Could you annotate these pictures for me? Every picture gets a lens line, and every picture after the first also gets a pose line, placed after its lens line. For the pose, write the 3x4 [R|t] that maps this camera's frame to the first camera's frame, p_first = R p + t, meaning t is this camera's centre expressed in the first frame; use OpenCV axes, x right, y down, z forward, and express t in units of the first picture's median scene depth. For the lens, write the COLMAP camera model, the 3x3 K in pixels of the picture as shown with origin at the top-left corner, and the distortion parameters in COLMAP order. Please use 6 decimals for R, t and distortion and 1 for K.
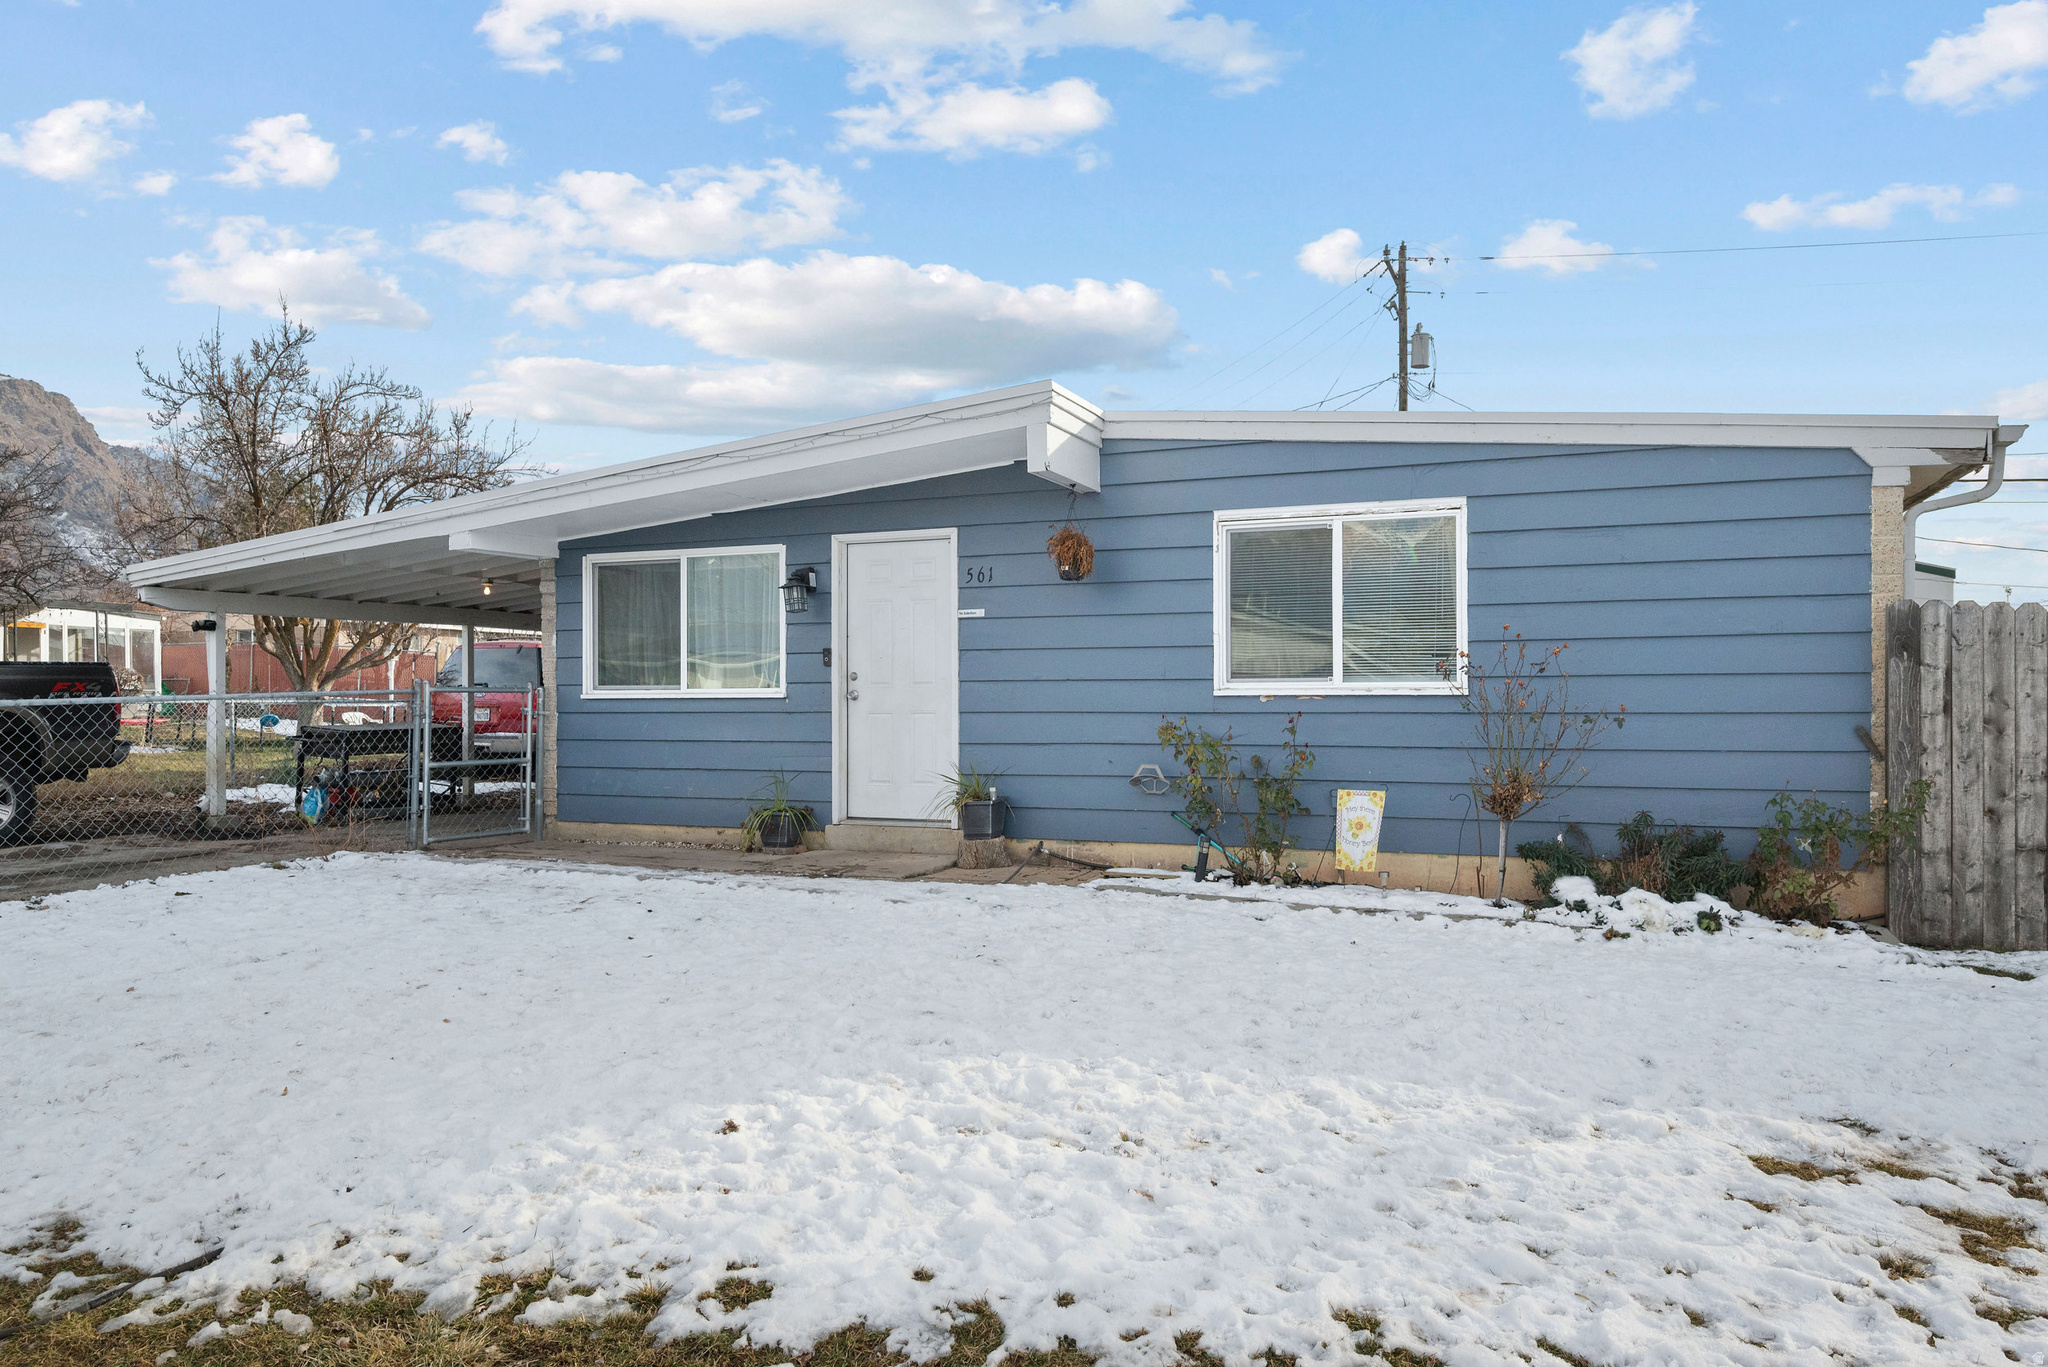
lens RADIAL K [[1300.3, 0, 1024.0], [0, 1300.3, 683.5], [0, 0, 1]] dist [-0.002695, -0.000820]
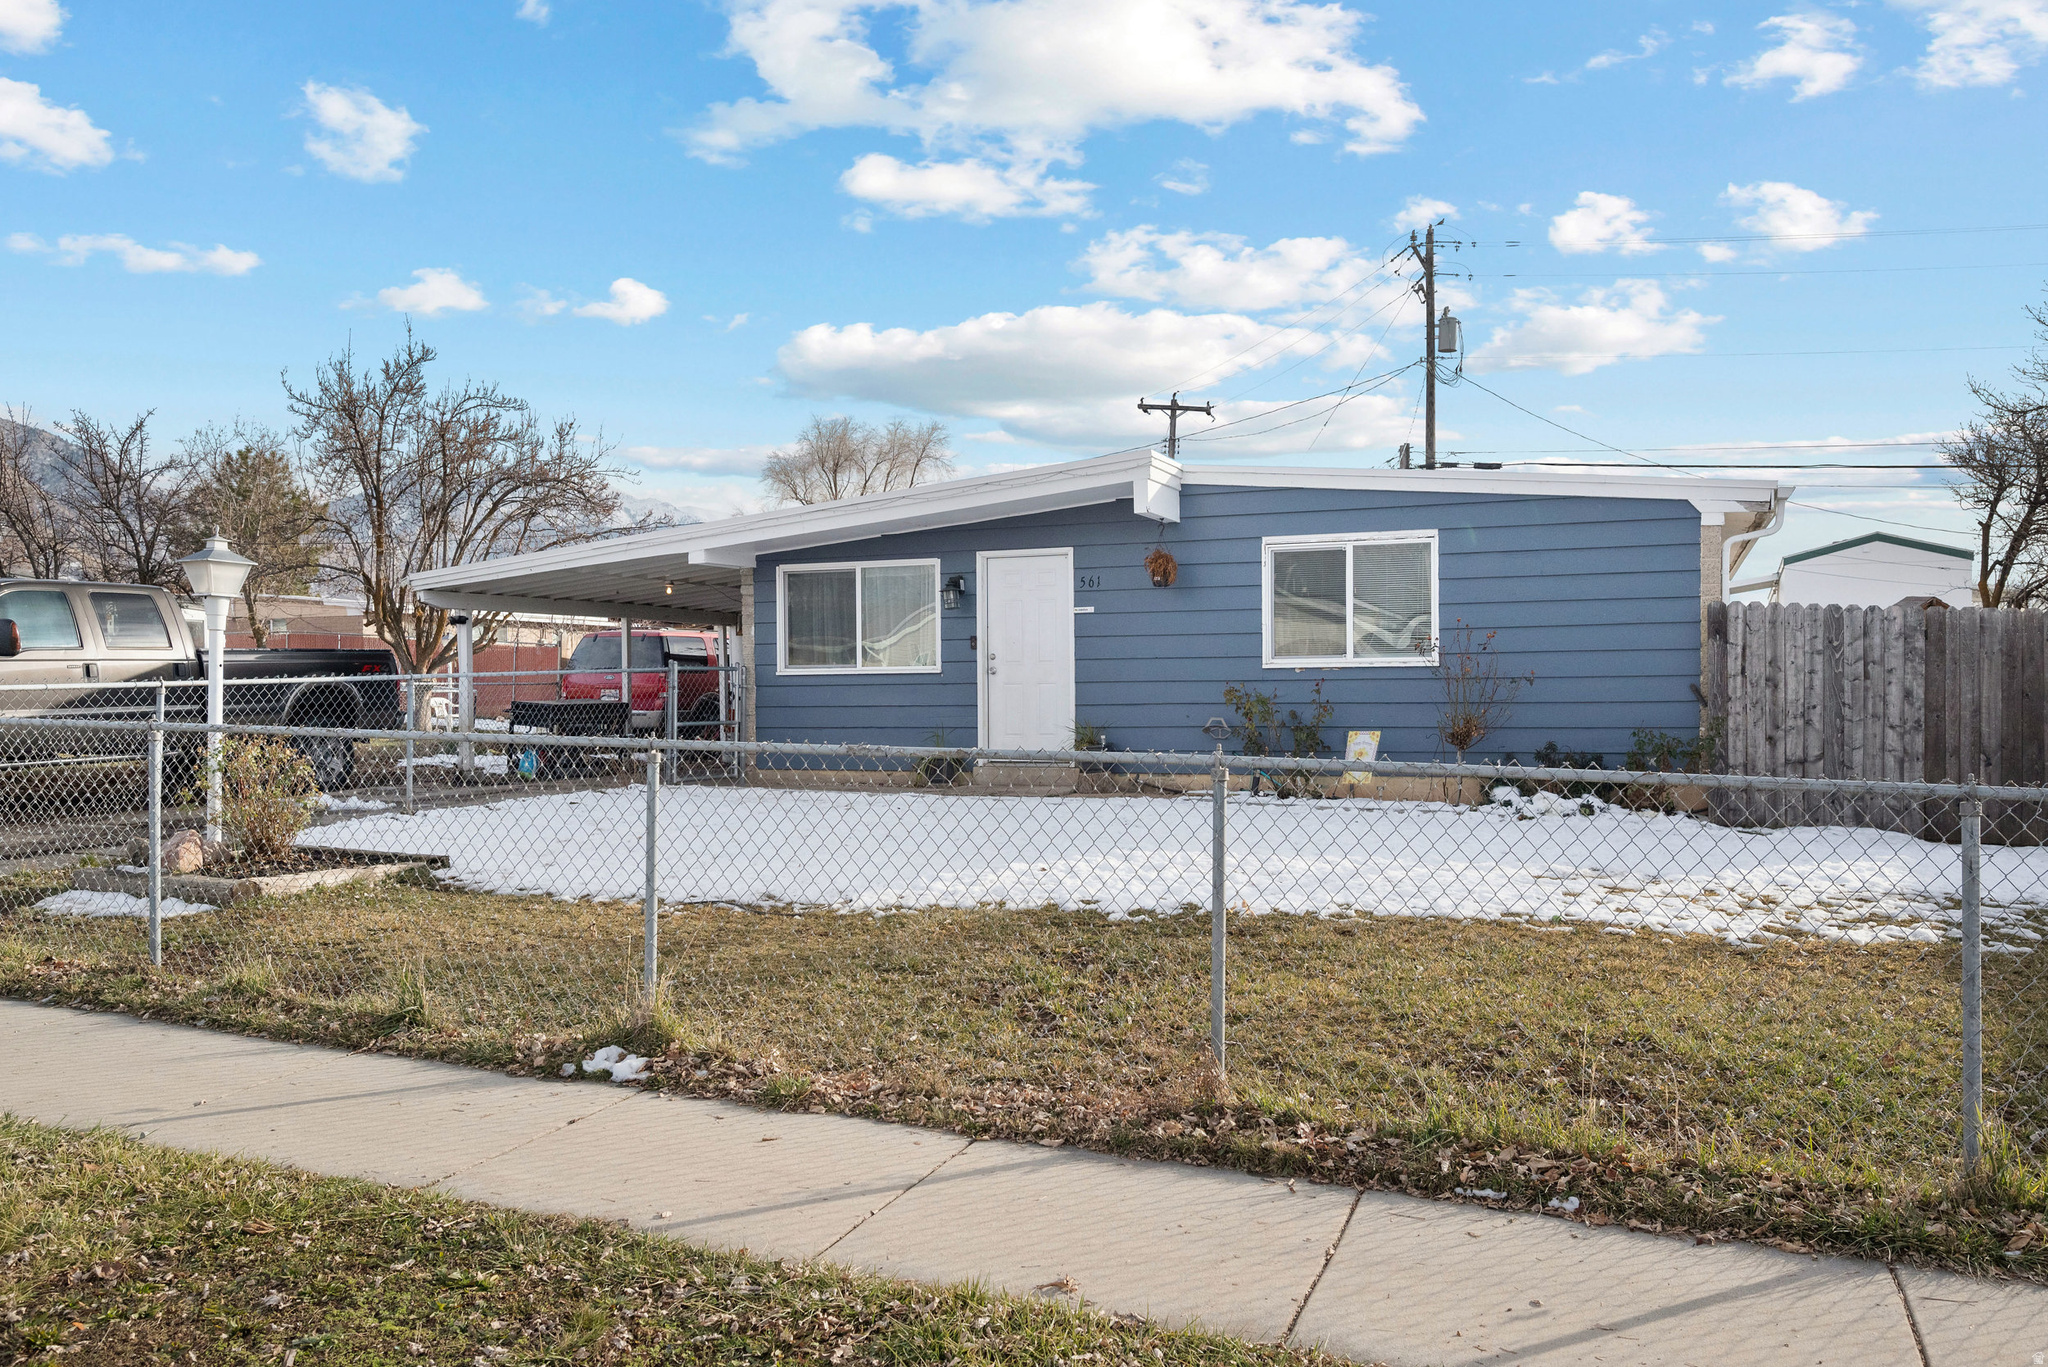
lens RADIAL K [[1493.6, 0, 1023.8], [0, 1493.6, 705.7], [0, 0, 1]] dist [0.001997, 0.000890]
pose [[0.999961, -0.005179, 0.007213, -0.123797], [0.005028, 0.999772, 0.020750, 0.014873], [-0.007318, -0.020713, 0.999759, -0.613435]]
